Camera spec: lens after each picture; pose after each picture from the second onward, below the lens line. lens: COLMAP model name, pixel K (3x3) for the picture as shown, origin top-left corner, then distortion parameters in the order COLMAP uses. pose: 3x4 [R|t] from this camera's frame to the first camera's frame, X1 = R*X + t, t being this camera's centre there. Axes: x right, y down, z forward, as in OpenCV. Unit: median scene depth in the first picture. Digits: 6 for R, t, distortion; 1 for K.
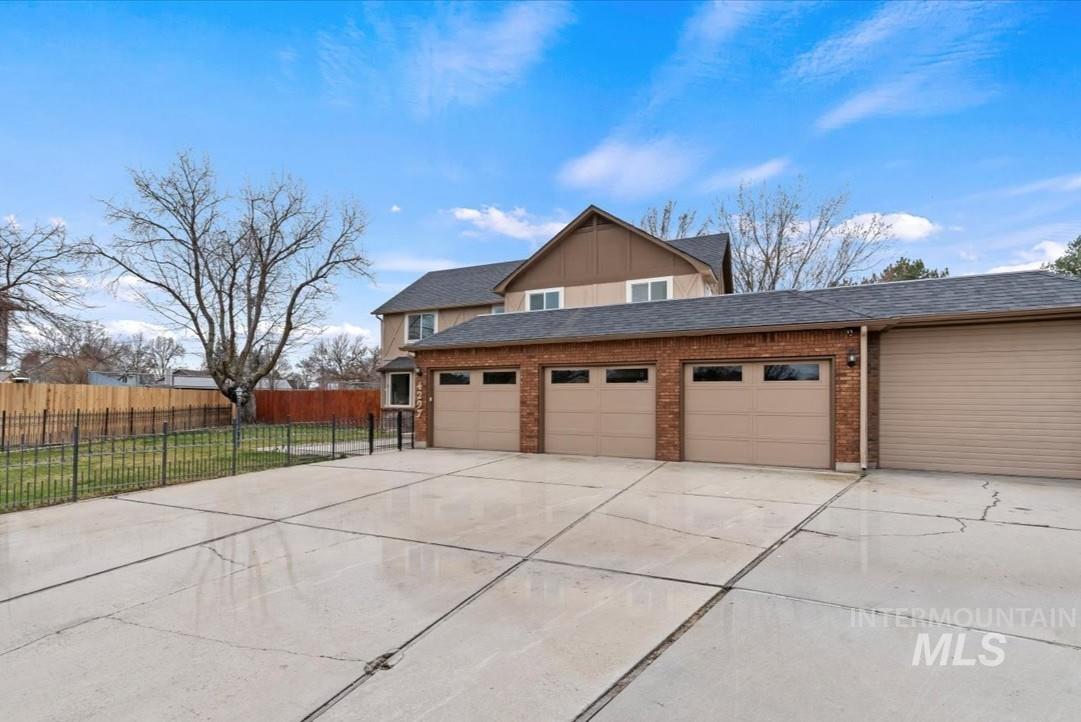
lens RADIAL K [[491.8, 0, 507.6], [0, 491.8, 405.2], [0, 0, 1]] dist [0.001658, 0.000242]
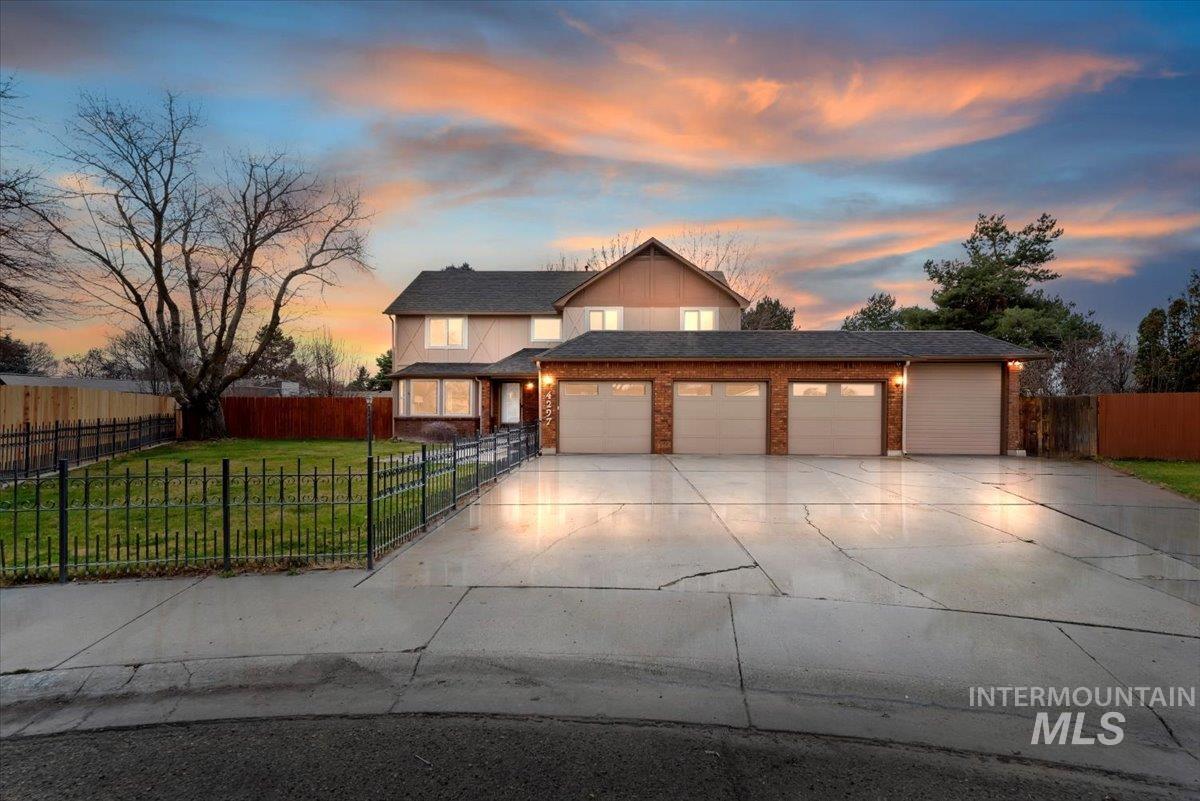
lens RADIAL K [[506.1, 0, 600.7], [0, 506.1, 419.8], [0, 0, 1]] dist [-0.003163, 0.000376]
pose [[0.909520, -0.008310, 0.415577, -0.393223], [0.003398, 0.999915, 0.012559, -0.000109], [-0.415646, -0.010010, 0.909471, -0.018367]]
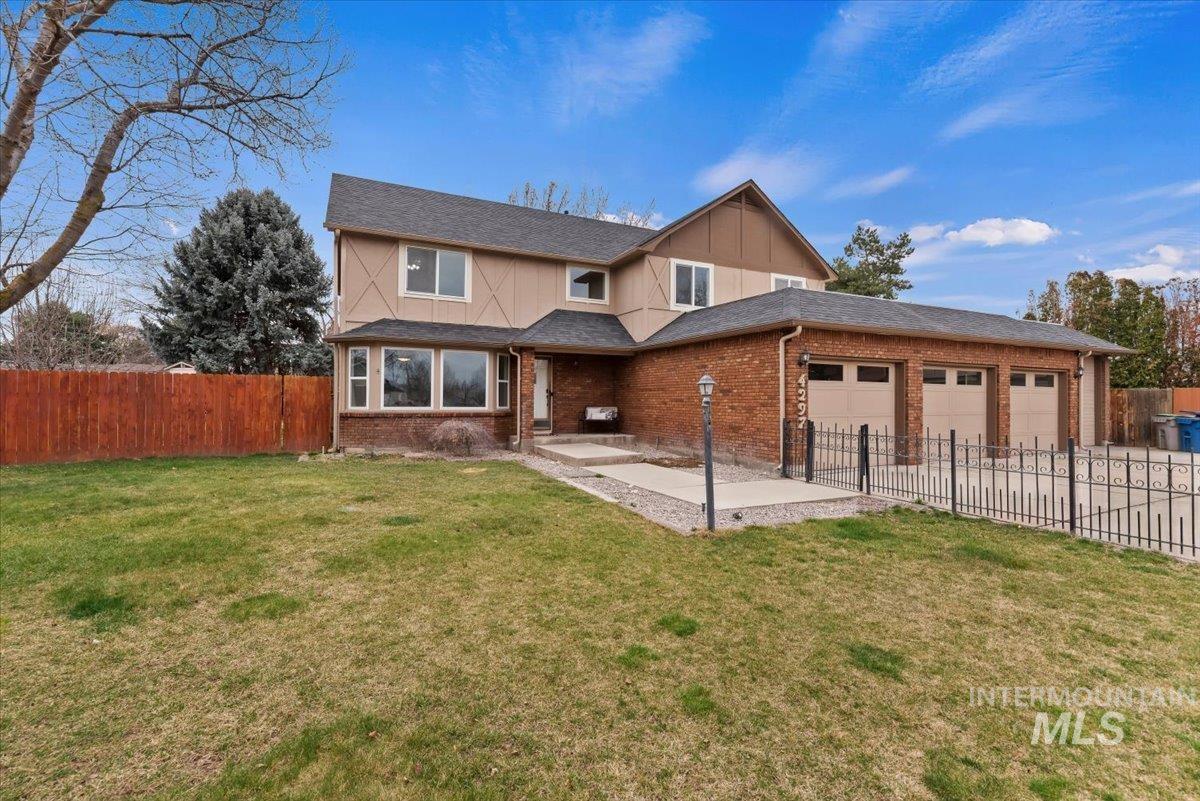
lens RADIAL K [[506.1, 0, 593.3], [0, 506.1, 393.5], [0, 0, 1]] dist [-0.003163, 0.000376]
pose [[0.617310, 0.003796, 0.786711, -0.669399], [0.000891, 0.999984, -0.005523, -0.013960], [-0.786719, 0.004111, 0.617297, 0.605949]]
